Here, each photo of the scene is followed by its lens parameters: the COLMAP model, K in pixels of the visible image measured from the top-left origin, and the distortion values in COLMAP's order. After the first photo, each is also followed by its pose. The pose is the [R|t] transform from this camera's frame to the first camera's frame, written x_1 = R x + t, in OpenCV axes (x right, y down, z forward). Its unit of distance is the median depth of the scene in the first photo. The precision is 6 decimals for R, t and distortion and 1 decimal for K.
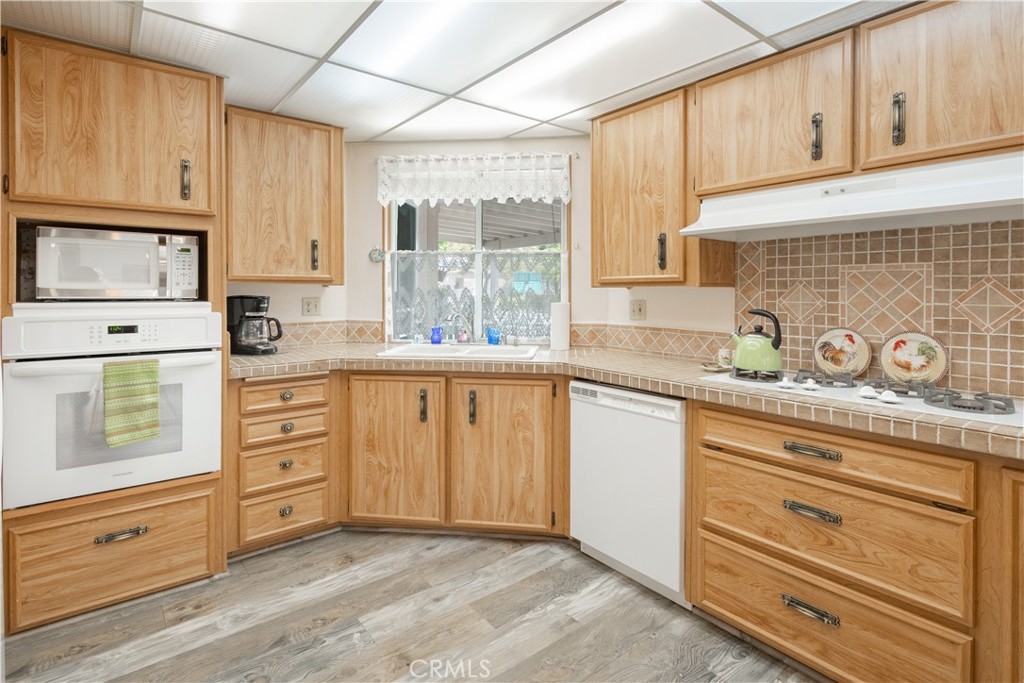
lens RADIAL K [[504.2, 0, 508.8], [0, 504.2, 294.9], [0, 0, 1]] dist [-0.000813, -0.000218]
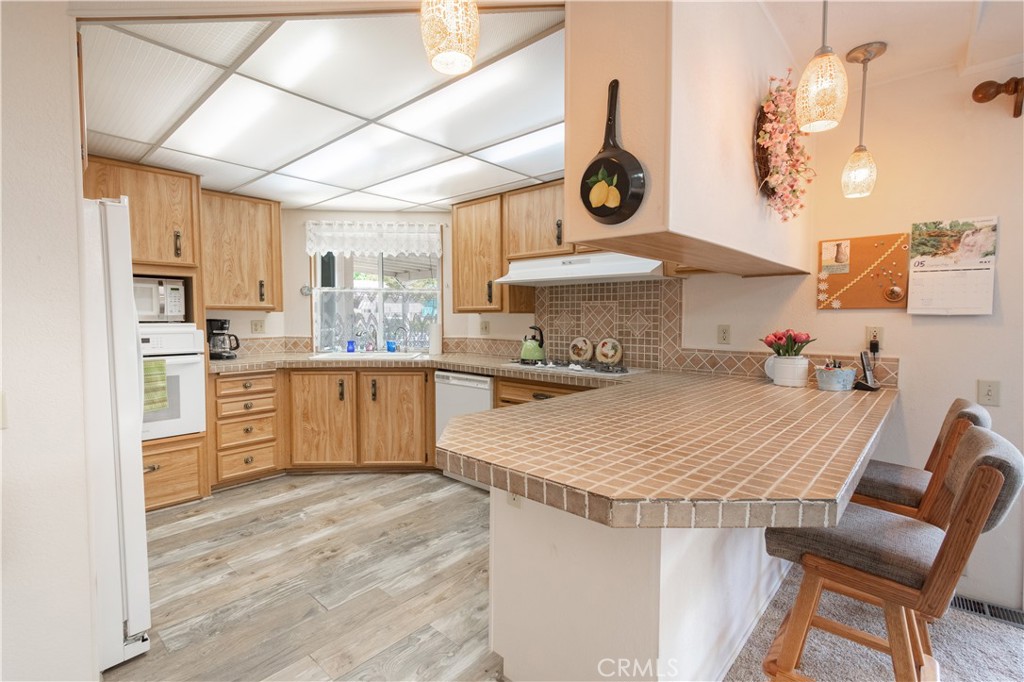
lens RADIAL K [[480.9, 0, 511.5], [0, 480.9, 339.8], [0, 0, 1]] dist [-0.001046, 0.000537]
pose [[0.986711, -0.008607, 0.162256, 0.119822], [0.001298, 0.998982, 0.045094, -0.000122], [-0.162479, -0.044284, 0.985718, -0.593709]]
